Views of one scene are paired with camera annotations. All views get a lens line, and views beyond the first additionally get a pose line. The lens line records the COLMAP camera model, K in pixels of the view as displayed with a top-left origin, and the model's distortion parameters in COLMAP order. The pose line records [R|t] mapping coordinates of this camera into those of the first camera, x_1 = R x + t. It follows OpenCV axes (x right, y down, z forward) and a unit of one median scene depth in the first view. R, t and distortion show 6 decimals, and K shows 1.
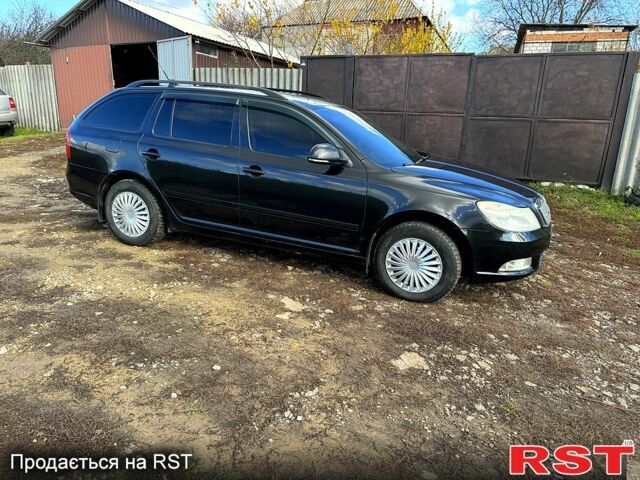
lens RADIAL K [[452.7, 0, 320.0], [0, 452.7, 240.0], [0, 0, 1]] dist [0.057083, -0.073171]
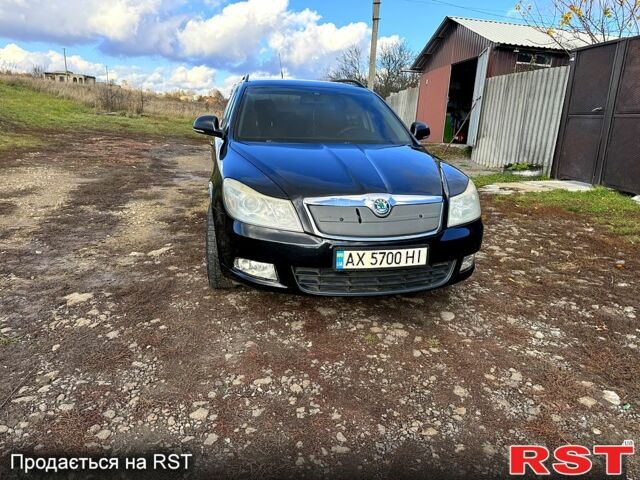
lens RADIAL K [[451.8, 0, 320.0], [0, 451.8, 240.0], [0, 0, 1]] dist [0.030421, -0.034891]
pose [[0.552272, 0.207621, -0.807397, 0.542298], [-0.256978, 0.963728, 0.072044, -0.037479], [0.793069, 0.167696, 0.585594, 0.315066]]
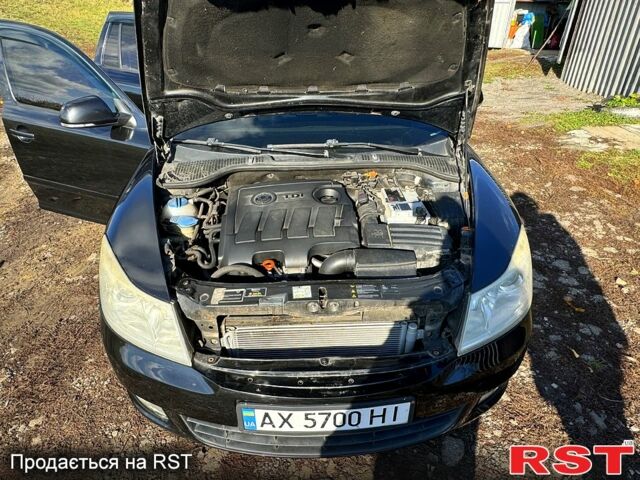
lens RADIAL K [[403.8, 0, 320.0], [0, 403.8, 240.0], [0, 0, 1]] dist [-0.000621, 0.000679]
pose [[0.385576, 0.436661, -0.812809, 0.394869], [-0.258395, 0.896778, 0.359195, -0.148849], [0.885756, 0.071529, 0.458607, 0.475332]]
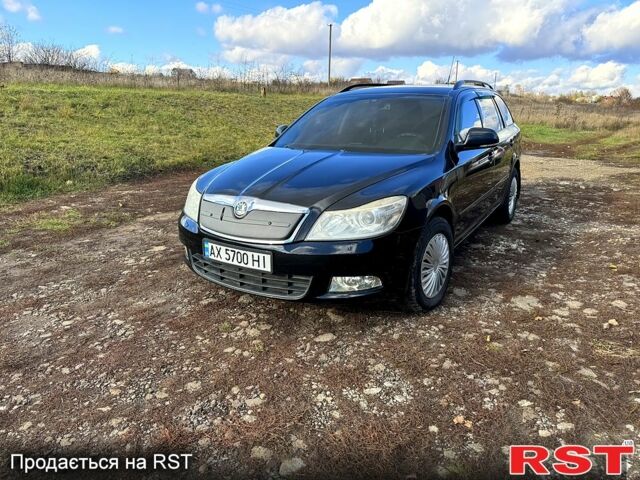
lens RADIAL K [[451.8, 0, 320.0], [0, 451.8, 240.0], [0, 0, 1]] dist [0.030421, -0.034891]
pose [[-0.213533, 0.233333, -0.948662, 0.633072], [-0.294622, 0.910467, 0.290254, -0.157928], [0.931451, 0.341476, -0.125670, 0.681194]]
